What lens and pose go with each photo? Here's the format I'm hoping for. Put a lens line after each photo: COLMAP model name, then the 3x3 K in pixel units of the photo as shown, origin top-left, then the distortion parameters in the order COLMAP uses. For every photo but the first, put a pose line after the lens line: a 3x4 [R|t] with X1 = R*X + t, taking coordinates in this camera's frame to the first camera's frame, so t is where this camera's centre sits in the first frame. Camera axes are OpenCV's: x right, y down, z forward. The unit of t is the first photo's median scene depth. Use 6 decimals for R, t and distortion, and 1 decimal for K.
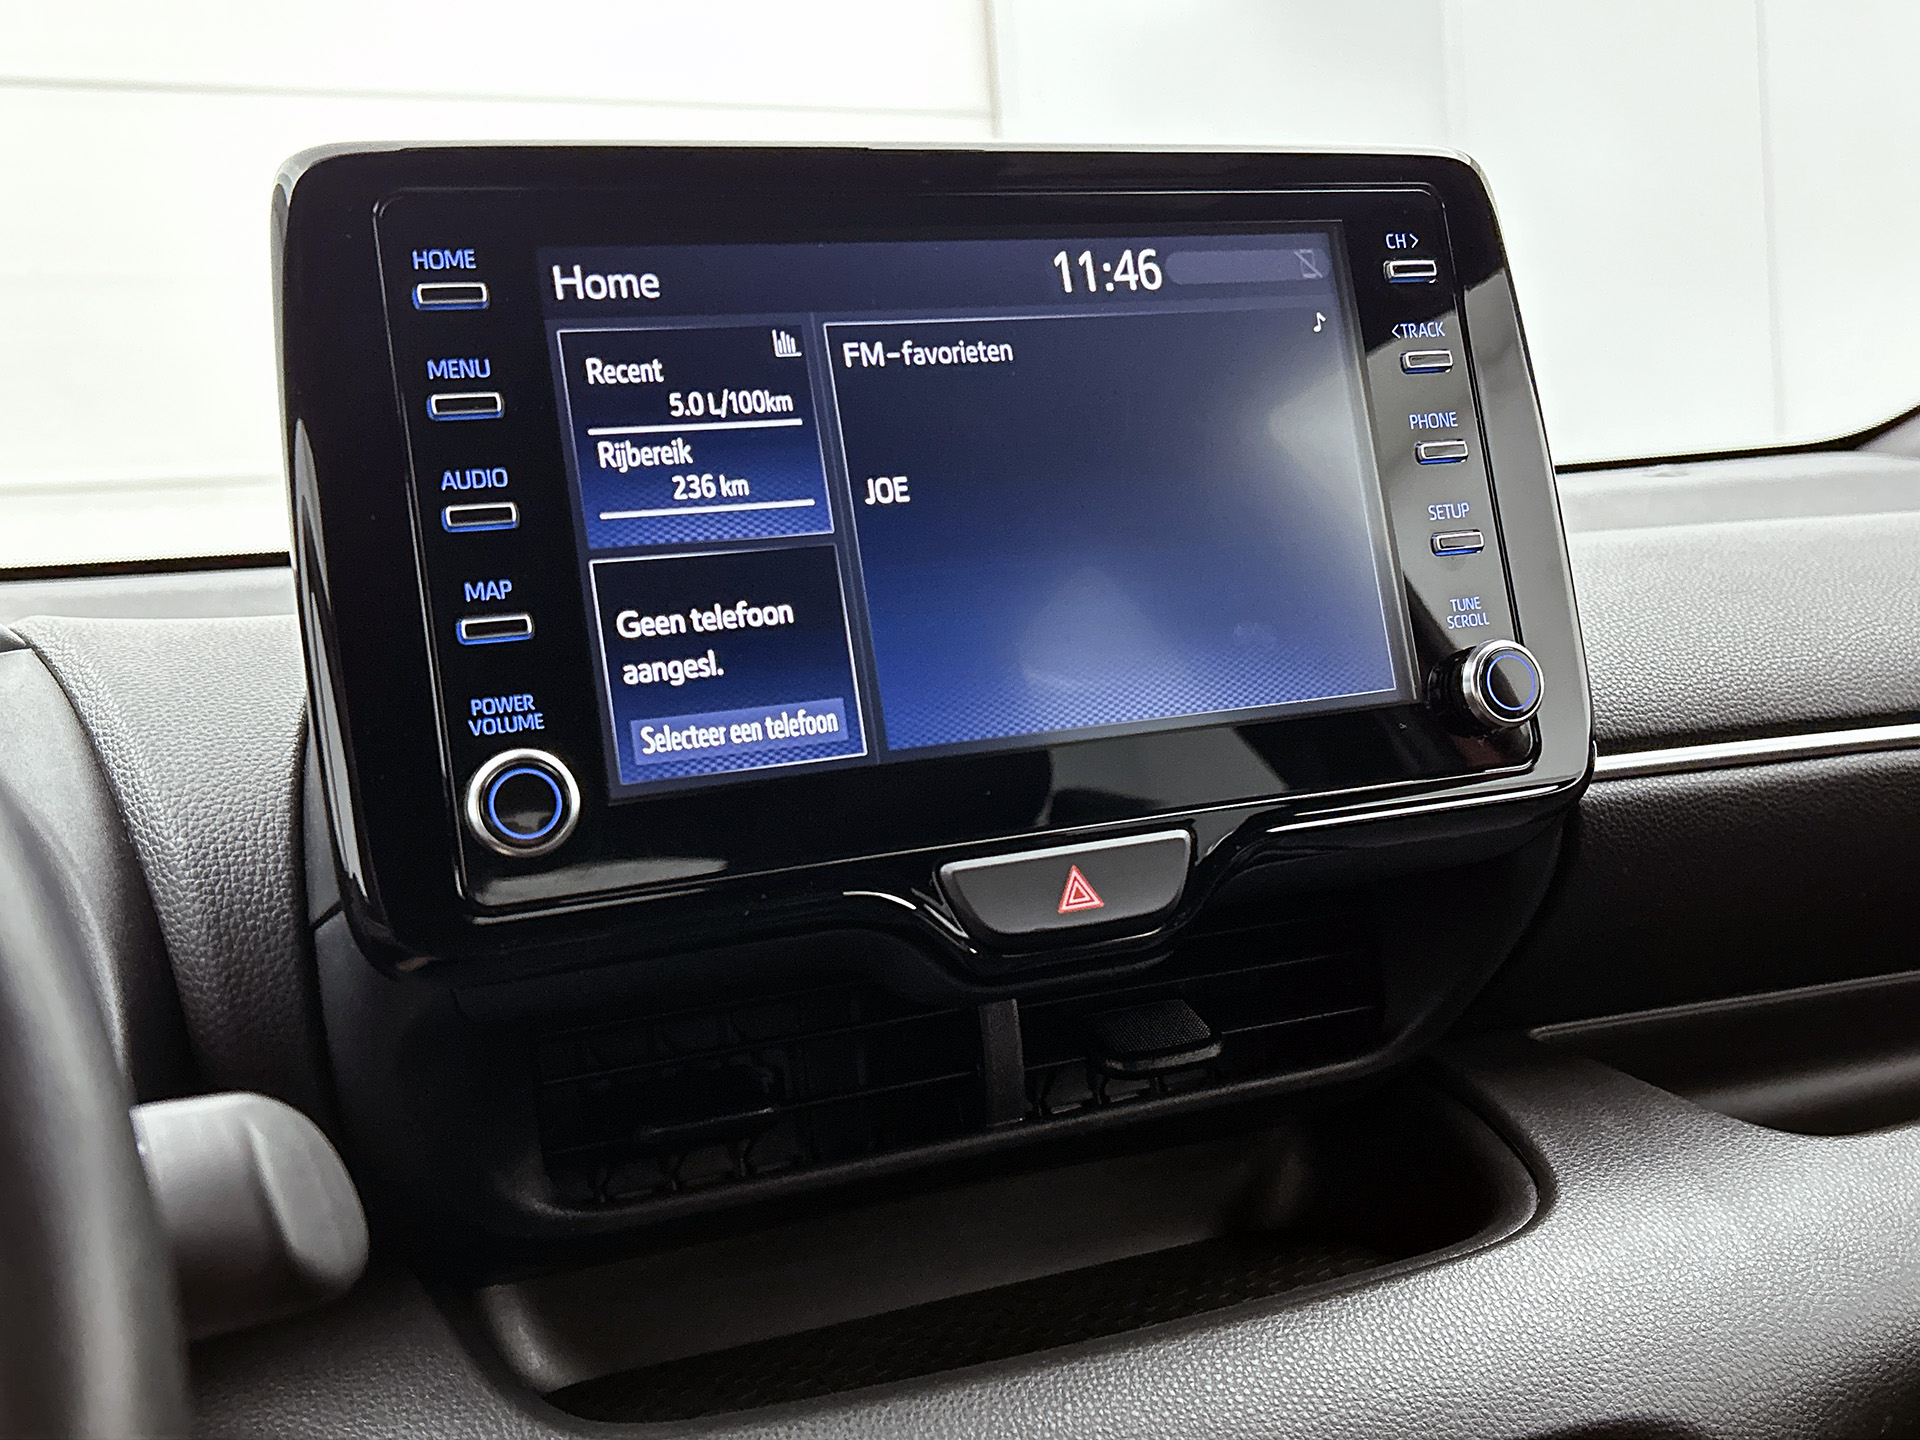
lens RADIAL K [[1884.6, 0, 962.1], [0, 1884.6, 717.9], [0, 0, 1]] dist [0.056051, 0.000000]
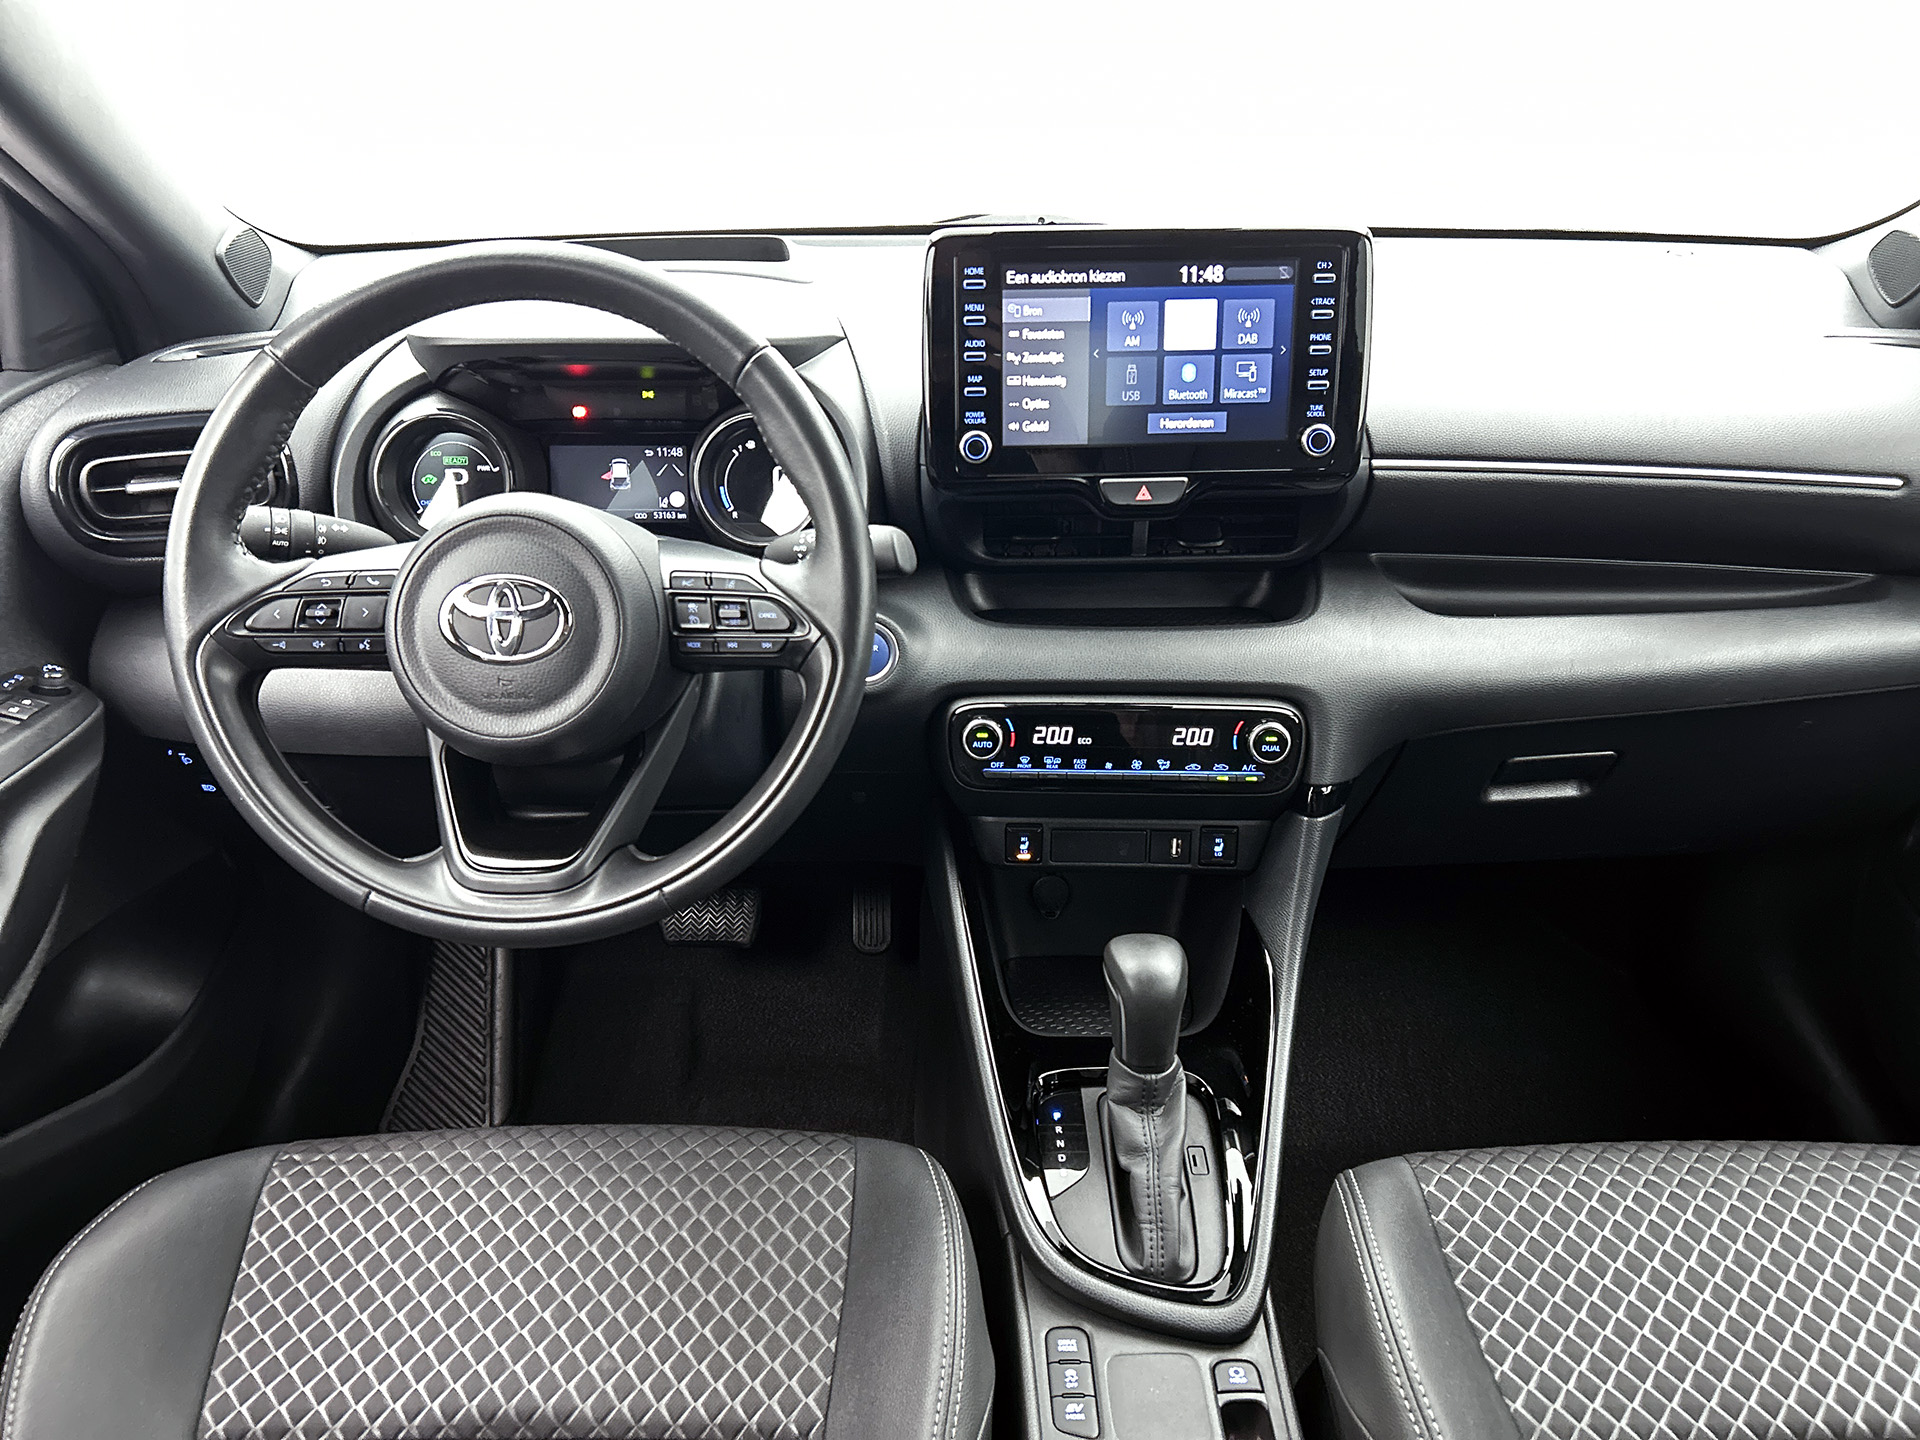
lens RADIAL K [[1459.0, 0, 946.0], [0, 1459.0, 767.1], [0, 0, 1]] dist [0.041437, -0.026982]
pose [[0.929700, 0.231981, -0.286081, 0.502273], [-0.094149, 0.900601, 0.424326, -0.451081], [0.356081, -0.367562, 0.859130, -1.248103]]
